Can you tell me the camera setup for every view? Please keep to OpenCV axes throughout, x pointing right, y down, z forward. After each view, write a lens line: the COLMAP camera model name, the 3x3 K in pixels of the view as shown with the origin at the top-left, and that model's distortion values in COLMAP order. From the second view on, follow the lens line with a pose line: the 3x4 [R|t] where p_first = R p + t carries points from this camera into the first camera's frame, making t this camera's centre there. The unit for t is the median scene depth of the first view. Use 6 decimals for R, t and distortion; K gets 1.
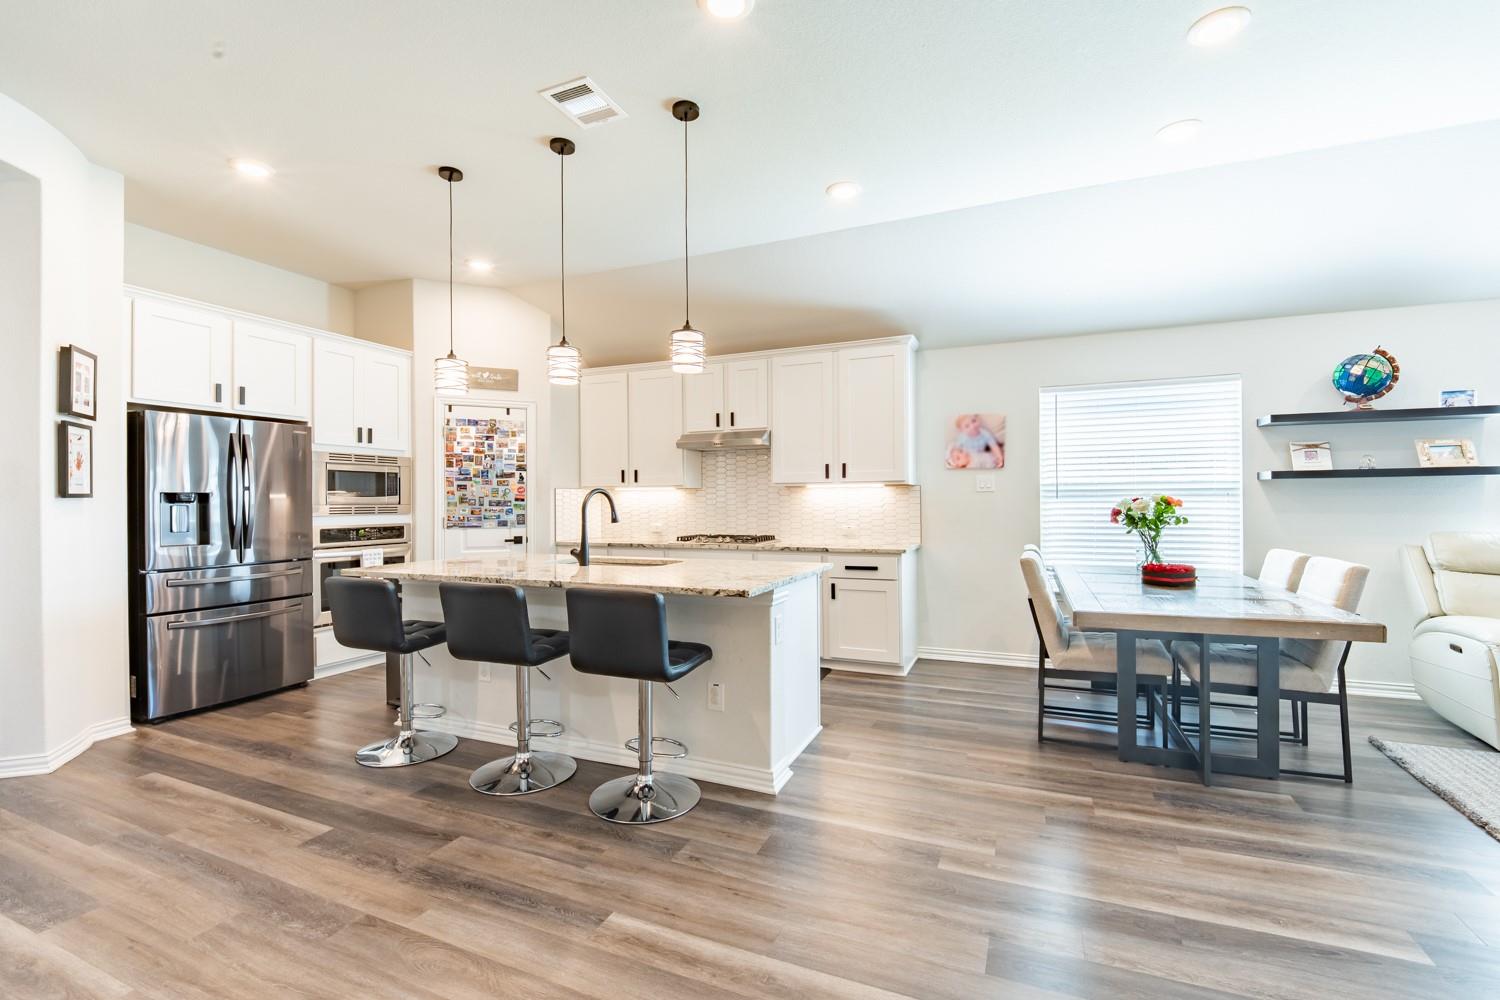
lens RADIAL K [[641.2, 0, 751.2], [0, 641.2, 503.8], [0, 0, 1]] dist [-0.002475, -0.004297]
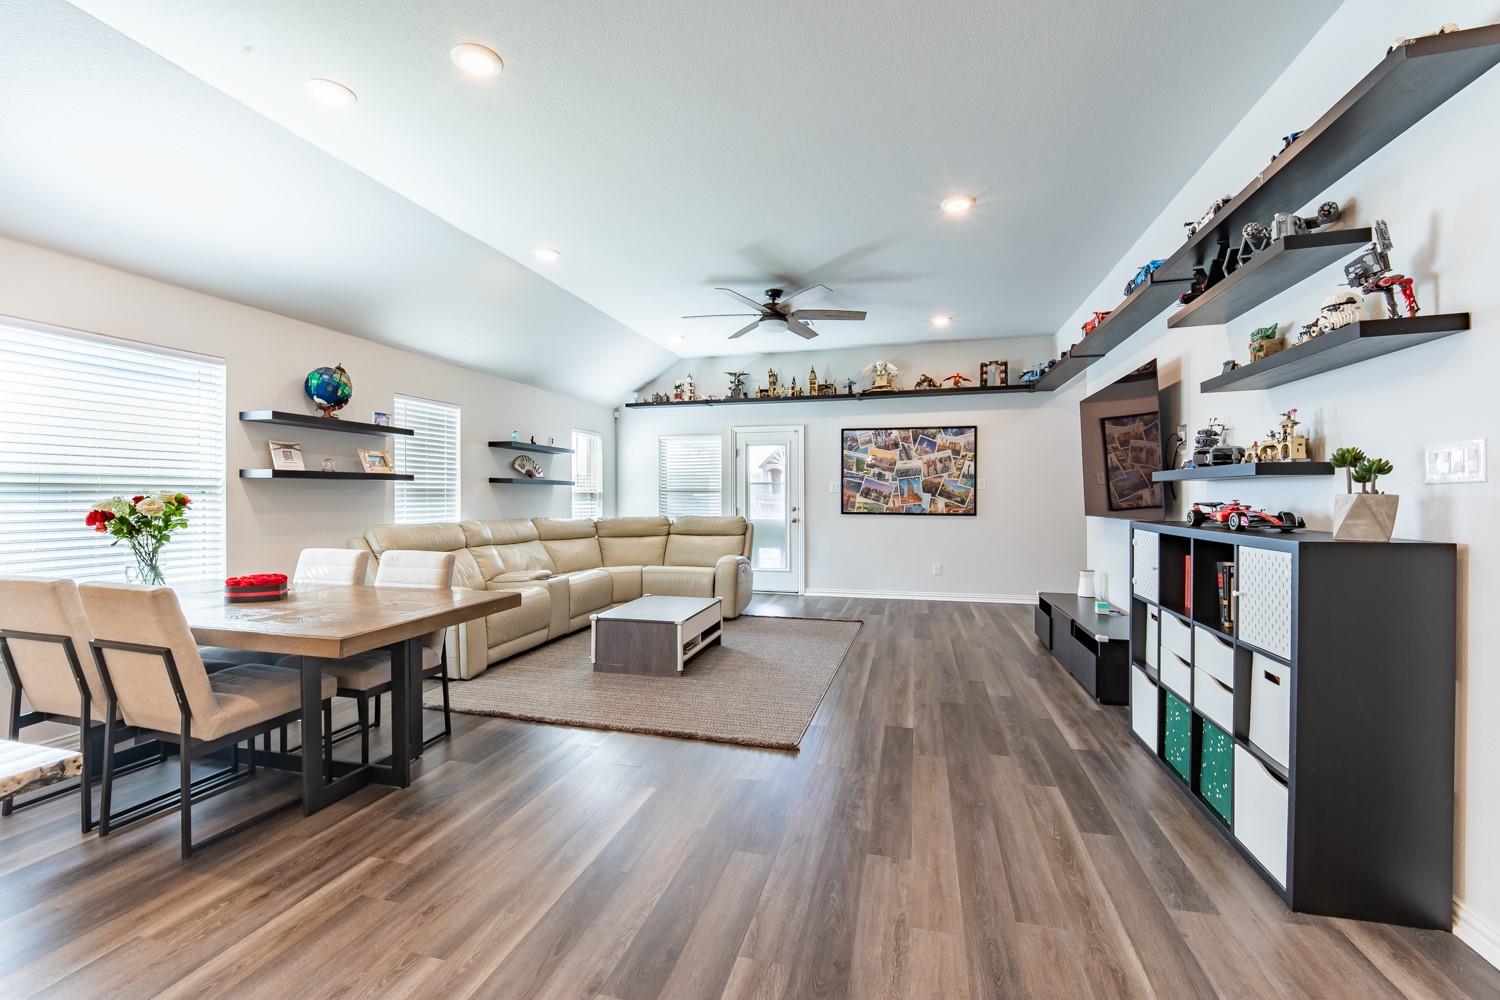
lens RADIAL K [[641.2, 0, 752.0], [0, 641.2, 503.0], [0, 0, 1]] dist [-0.002475, -0.004297]
pose [[-0.143452, -0.003221, 0.989652, -0.204327], [0.002287, 0.999991, 0.003586, -0.001989], [-0.989655, 0.002778, -0.143443, 0.352558]]
